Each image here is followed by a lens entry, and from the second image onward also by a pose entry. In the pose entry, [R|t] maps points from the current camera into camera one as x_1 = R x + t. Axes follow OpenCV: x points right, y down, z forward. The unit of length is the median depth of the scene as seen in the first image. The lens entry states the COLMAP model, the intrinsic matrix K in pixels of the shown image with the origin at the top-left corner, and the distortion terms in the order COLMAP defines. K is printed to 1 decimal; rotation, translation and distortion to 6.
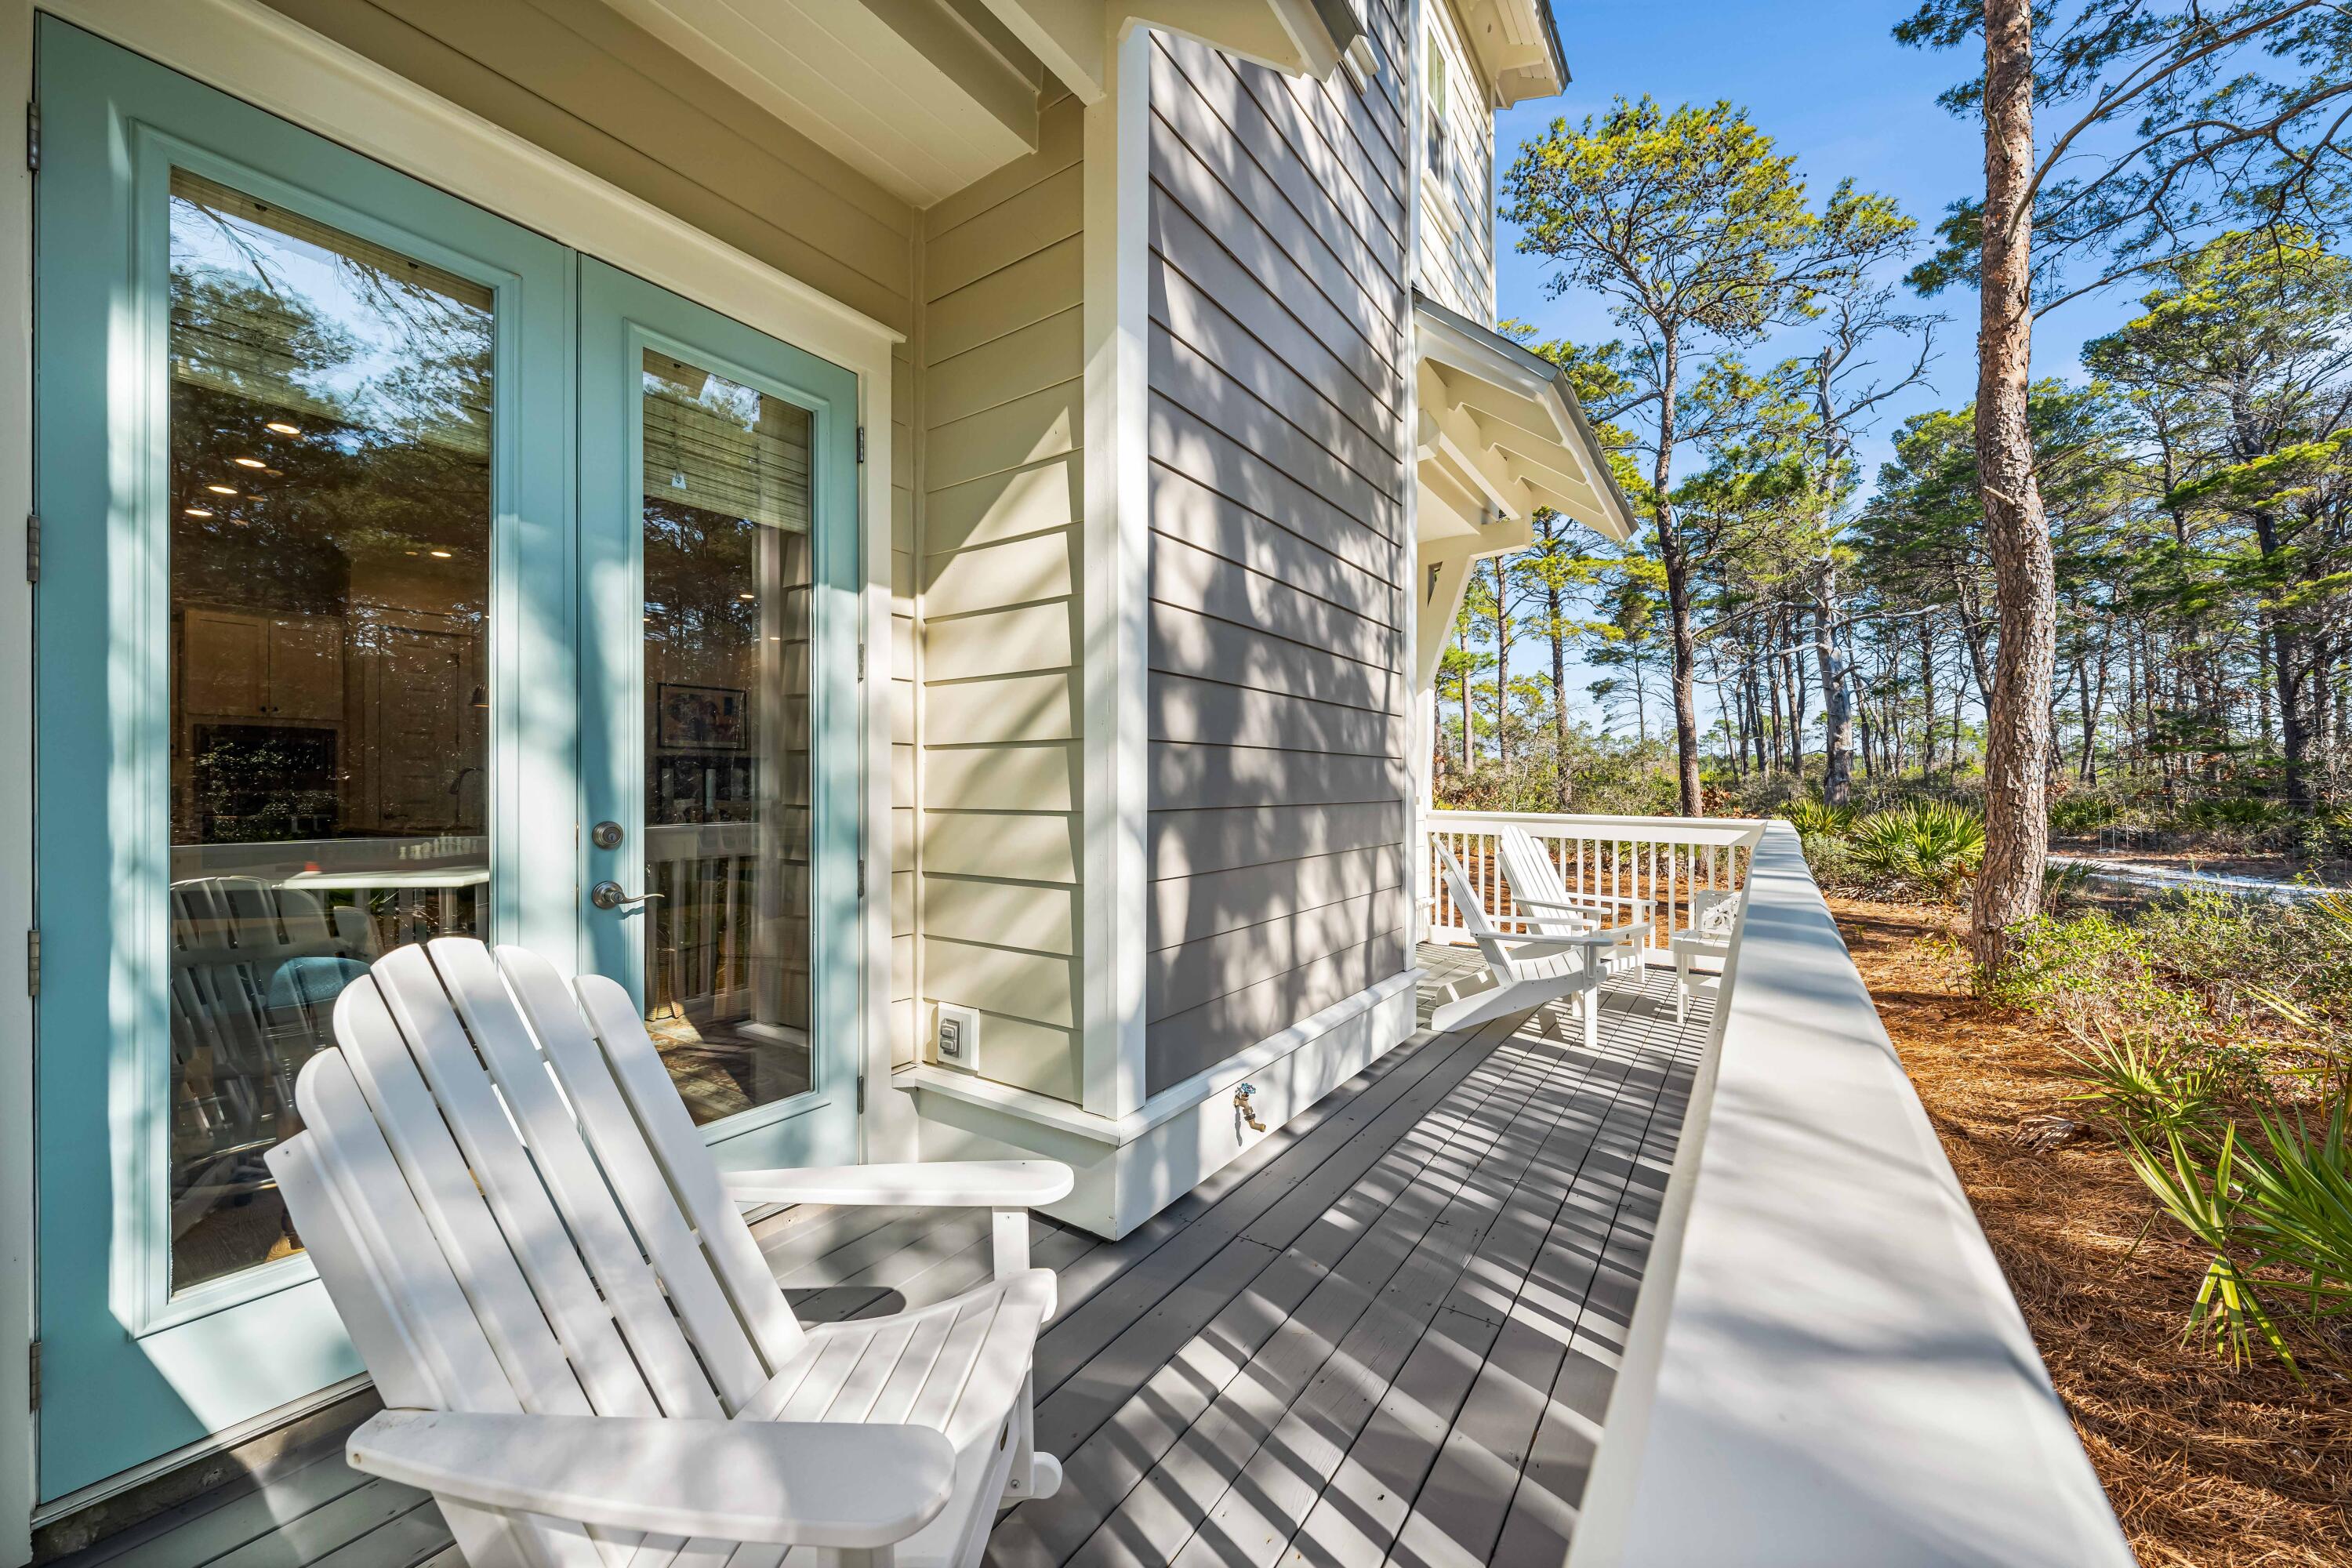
lens RADIAL K [[876.3, 0, 1174.1], [0, 876.3, 778.8], [0, 0, 1]] dist [-0.004736, -0.000081]
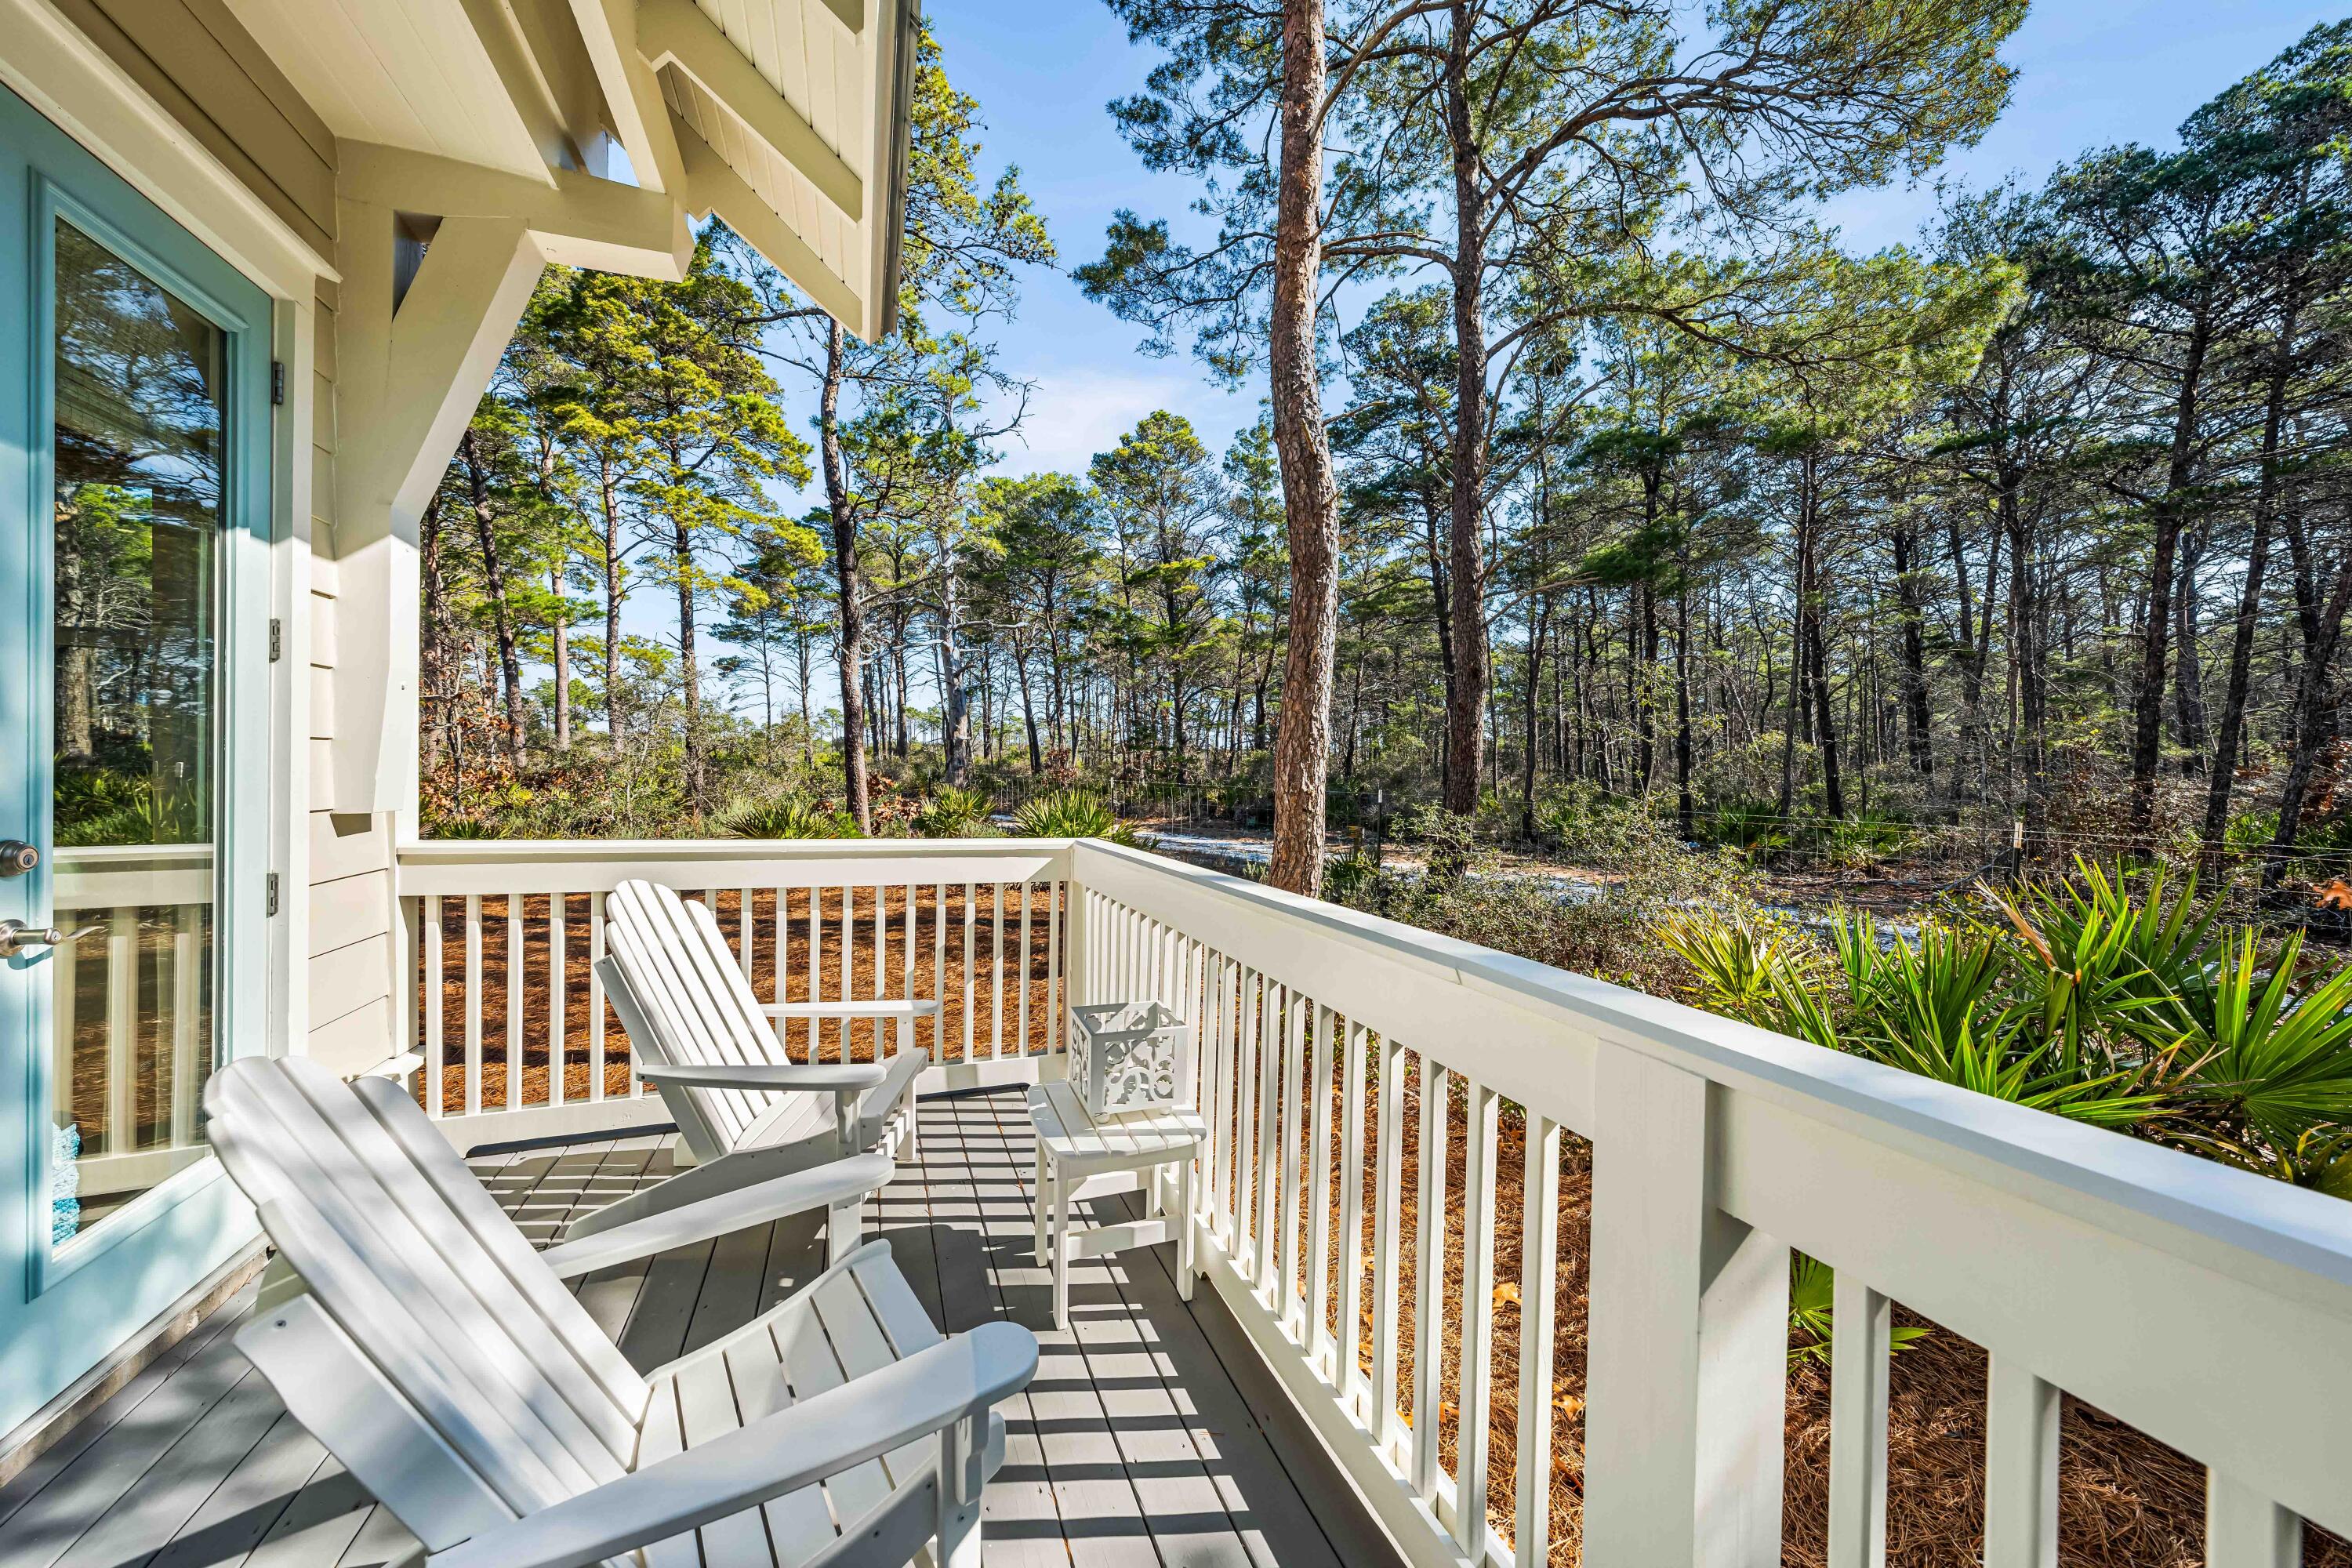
lens RADIAL K [[801.7, 0, 1179.1], [0, 801.7, 785.2], [0, 0, 1]] dist [-0.002499, -0.000096]
pose [[0.560145, -0.005771, 0.828375, 0.065506], [-0.022312, 0.999508, 0.022051, -0.002494], [-0.828094, -0.030835, 0.559740, 0.175609]]
